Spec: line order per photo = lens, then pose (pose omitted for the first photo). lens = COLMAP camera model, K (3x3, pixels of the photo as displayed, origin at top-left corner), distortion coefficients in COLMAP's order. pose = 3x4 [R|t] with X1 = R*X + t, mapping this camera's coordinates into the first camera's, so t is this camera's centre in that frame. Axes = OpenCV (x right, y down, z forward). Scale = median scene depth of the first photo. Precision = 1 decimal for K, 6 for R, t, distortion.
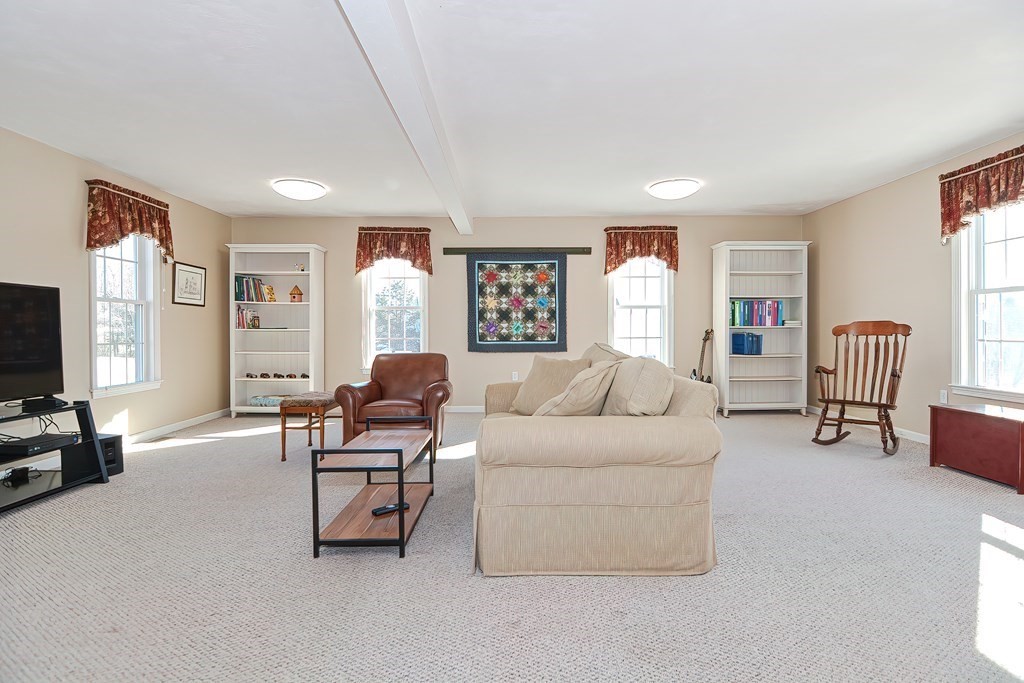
lens RADIAL K [[508.1, 0, 505.1], [0, 508.1, 338.5], [0, 0, 1]] dist [-0.003689, -0.001396]
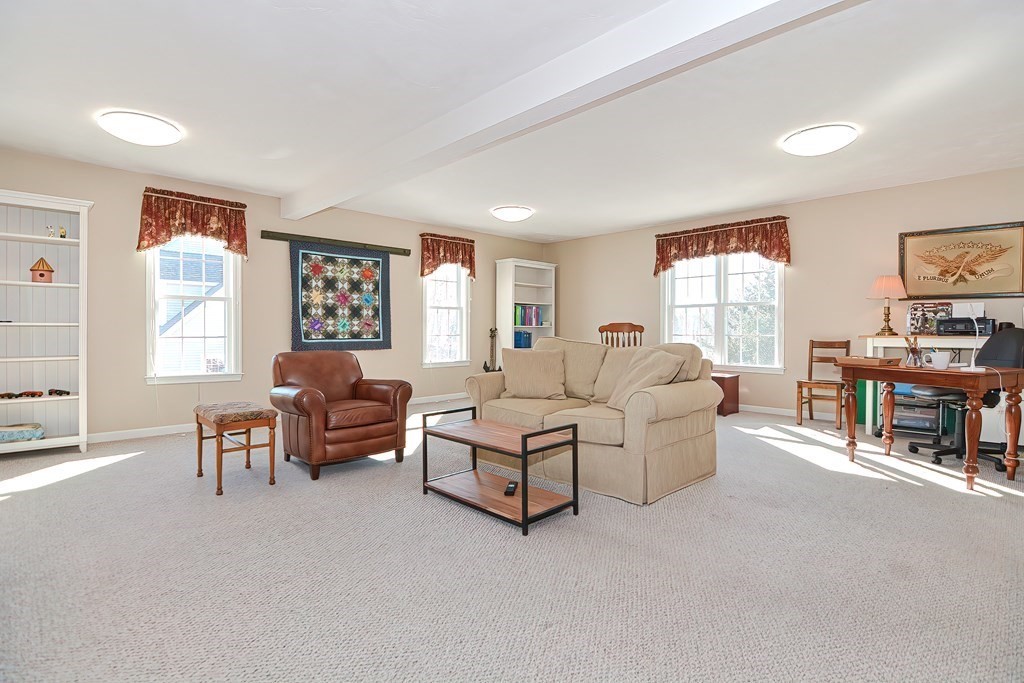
lens RADIAL K [[509.5, 0, 512.0], [0, 509.5, 341.5], [0, 0, 1]] dist [0.000429, -0.000494]
pose [[0.720982, -0.010614, 0.692872, -0.414862], [0.007697, 0.999944, 0.007308, 0.005539], [-0.692911, 0.000064, 0.721023, 0.089950]]
